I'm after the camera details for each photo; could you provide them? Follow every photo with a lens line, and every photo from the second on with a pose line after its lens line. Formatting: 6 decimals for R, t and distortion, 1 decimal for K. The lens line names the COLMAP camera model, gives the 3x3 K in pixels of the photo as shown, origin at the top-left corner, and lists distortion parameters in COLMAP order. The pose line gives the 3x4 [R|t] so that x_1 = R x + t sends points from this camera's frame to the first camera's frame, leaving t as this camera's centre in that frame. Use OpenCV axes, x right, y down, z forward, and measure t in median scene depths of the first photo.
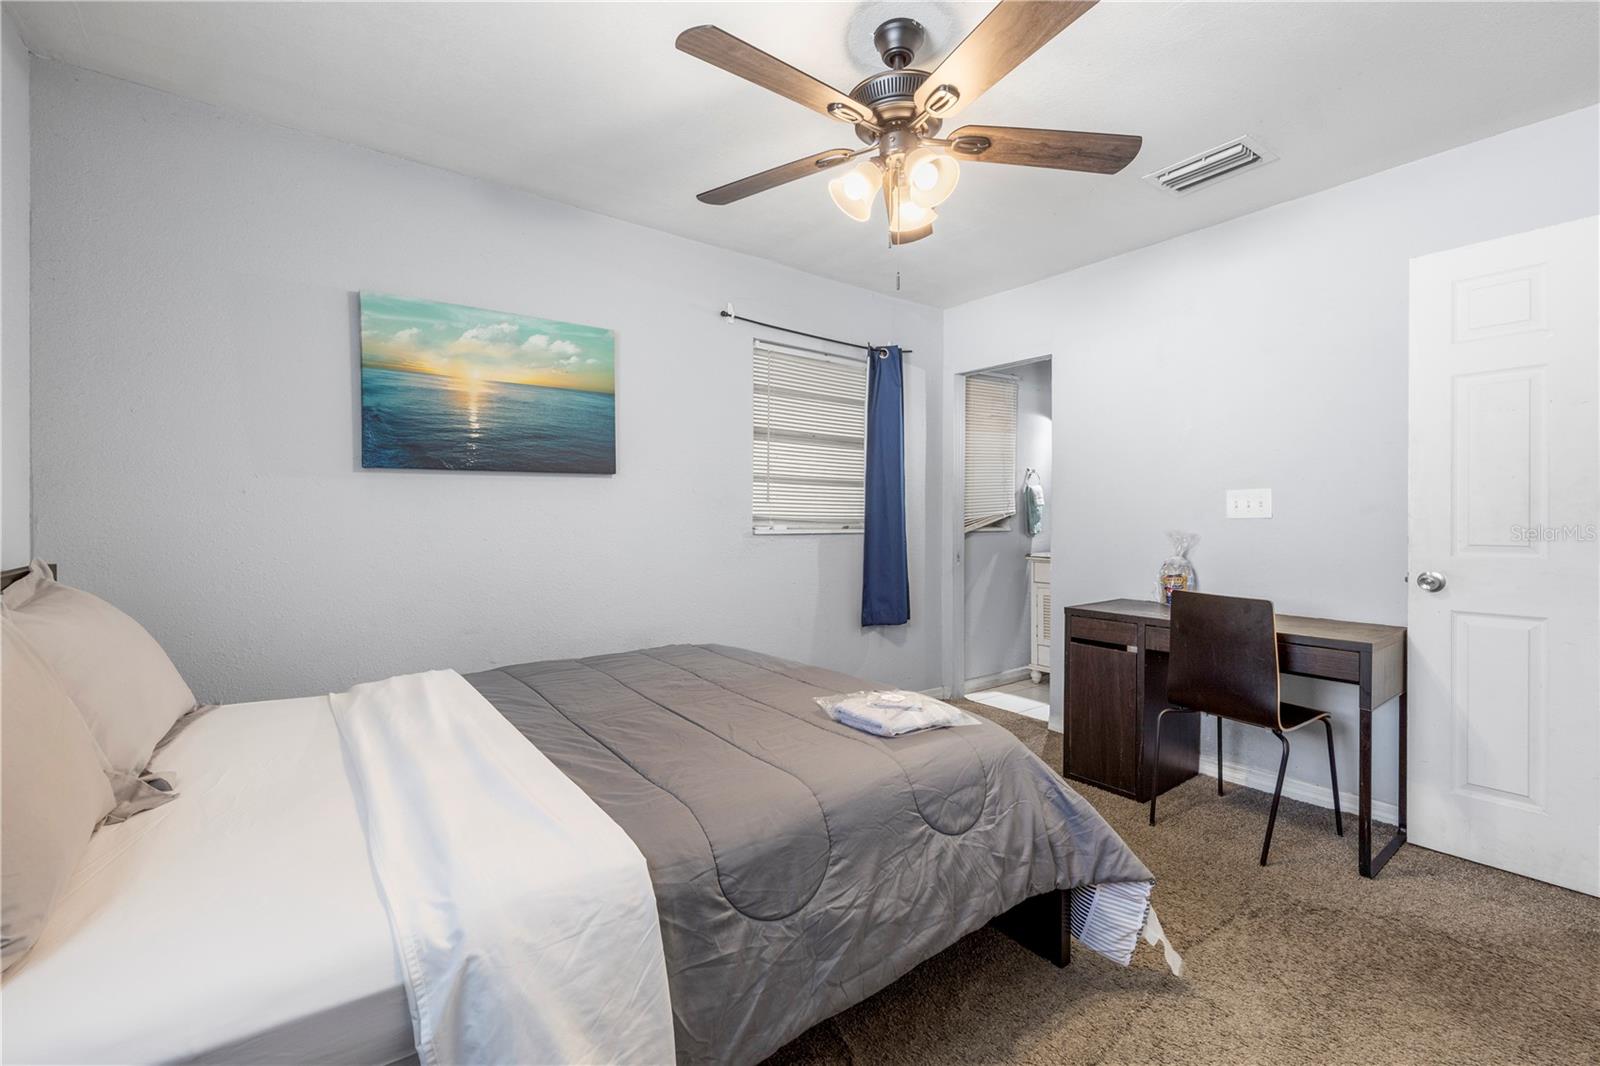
lens RADIAL K [[673.6, 0, 797.7], [0, 673.6, 530.3], [0, 0, 1]] dist [0.000706, 0.000064]
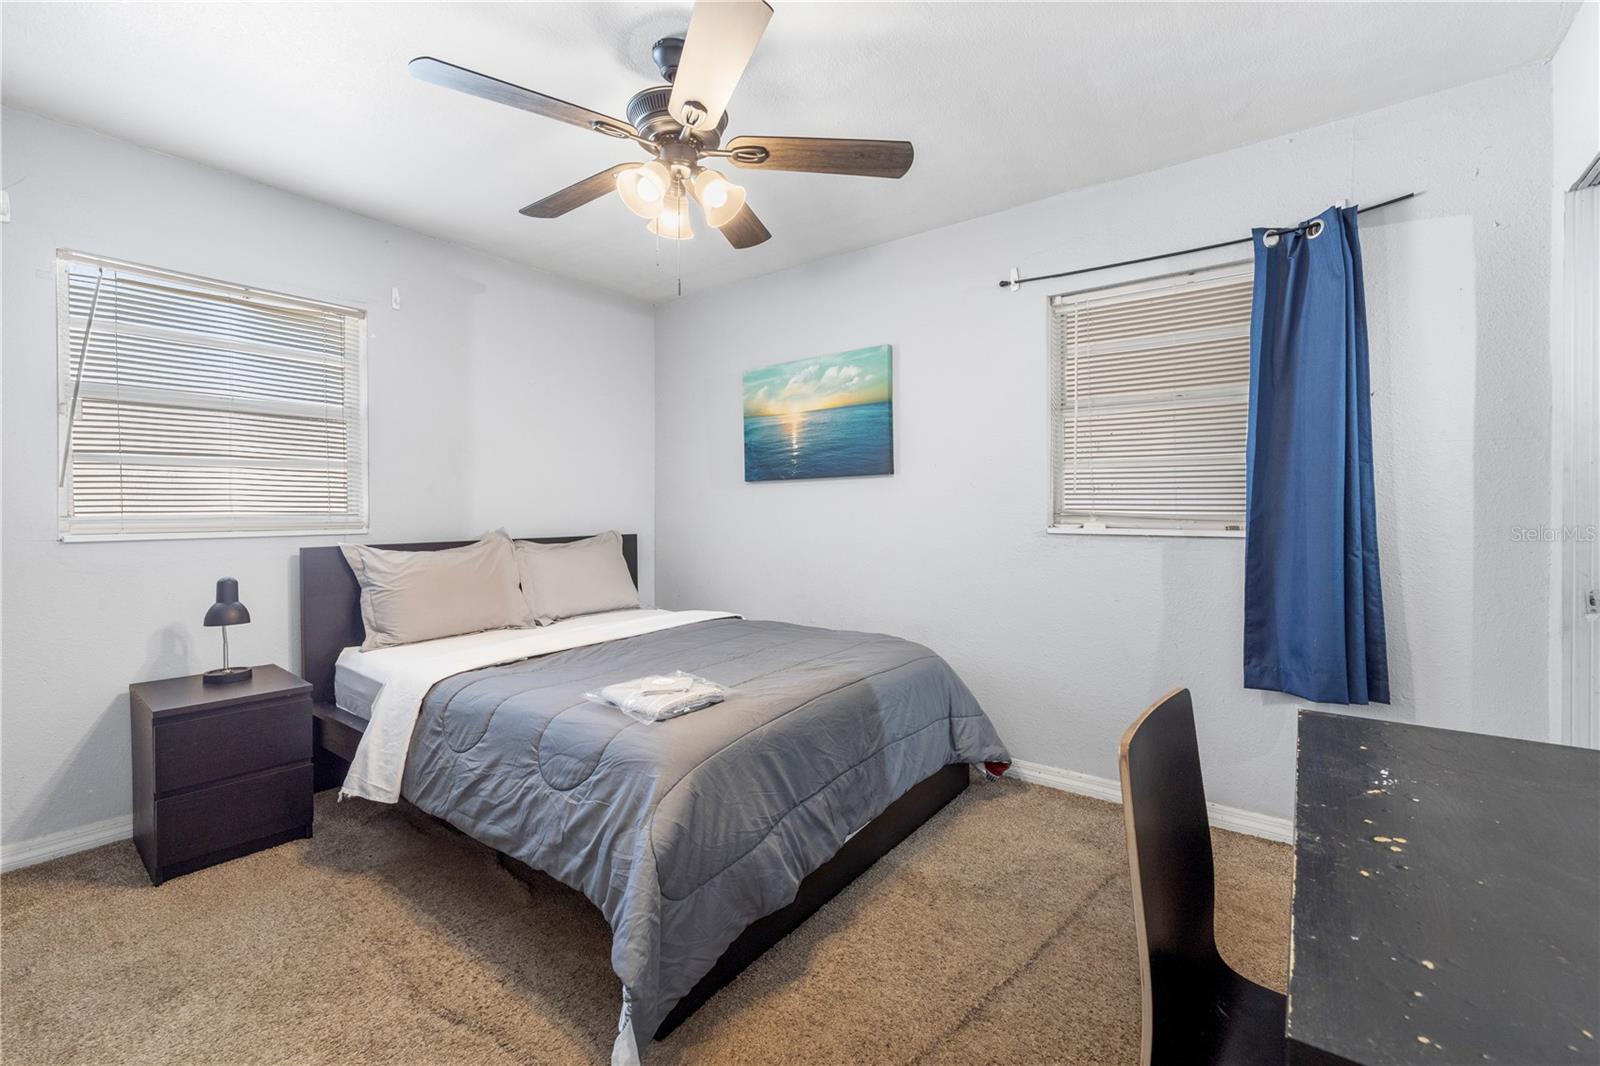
lens RADIAL K [[673.6, 0, 797.7], [0, 673.6, 530.3], [0, 0, 1]] dist [0.000706, 0.000064]
pose [[0.283181, 0.026658, -0.958696, 0.827230], [-0.014756, 0.999616, 0.023437, -0.016447], [0.958953, 0.007510, 0.283466, 0.603514]]
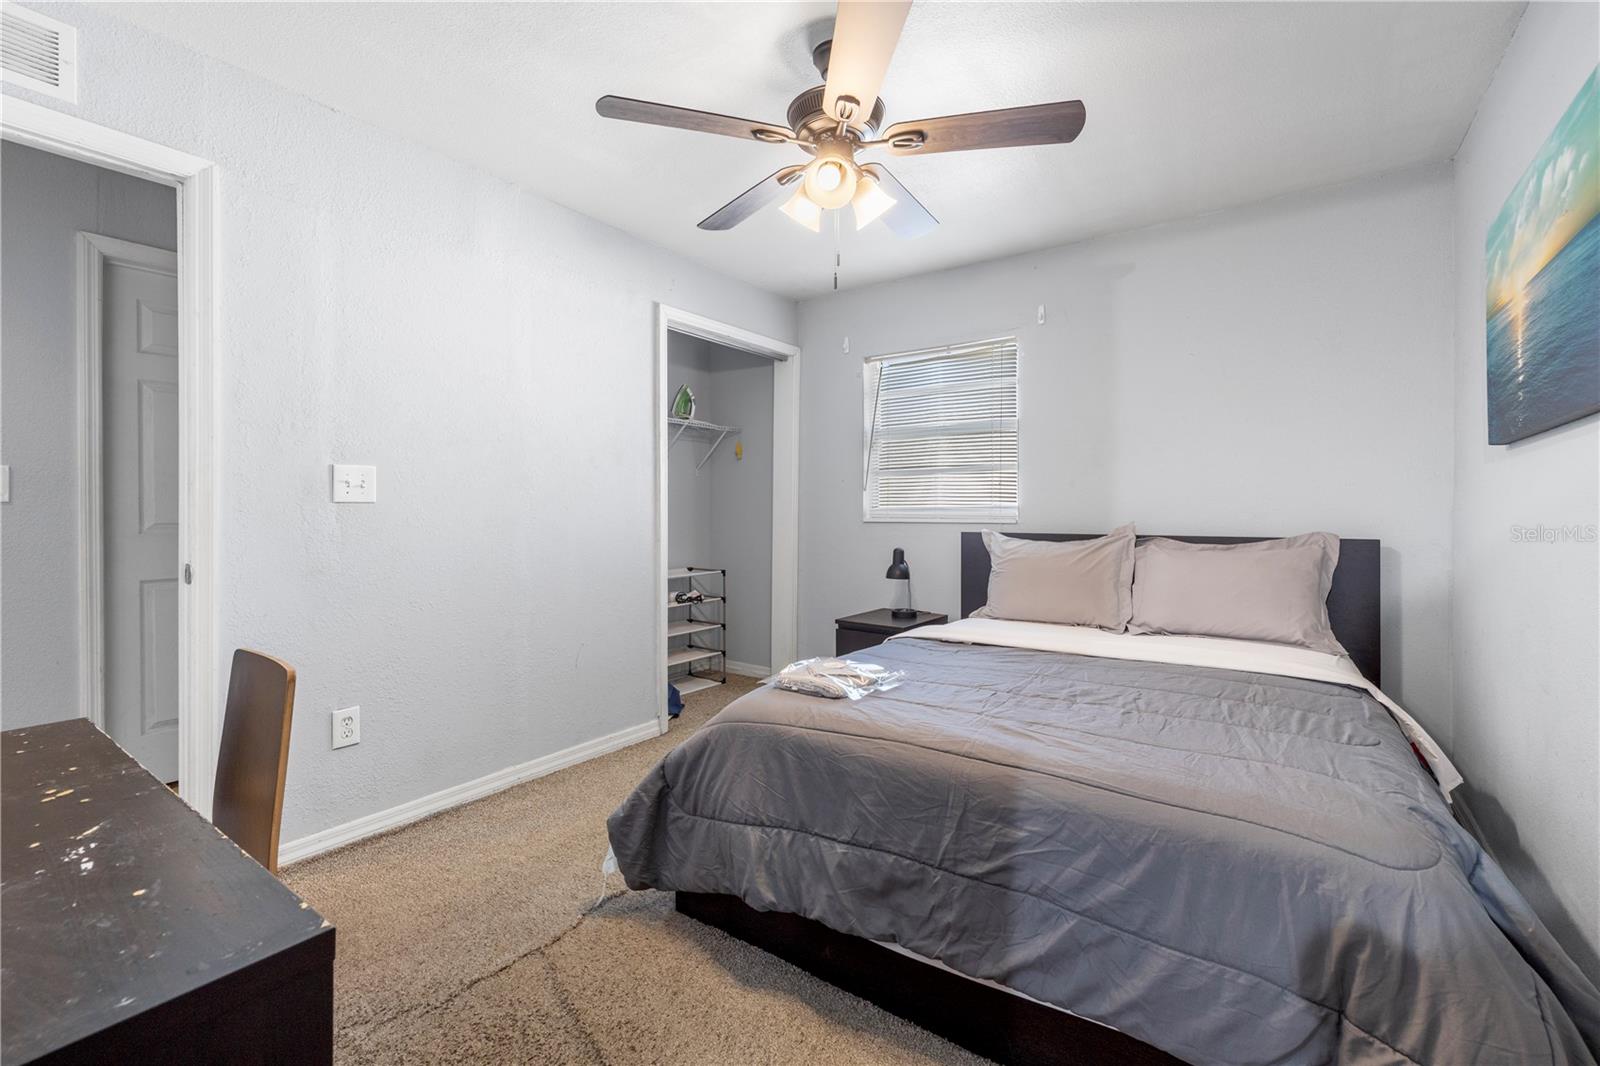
lens RADIAL K [[687.8, 0, 802.2], [0, 687.8, 525.2], [0, 0, 1]] dist [-0.001912, -0.000200]
pose [[-0.950961, 0.003518, -0.309291, 0.364640], [-0.009505, 0.999131, 0.040590, -0.021198], [0.309165, 0.041539, -0.950101, 1.385589]]
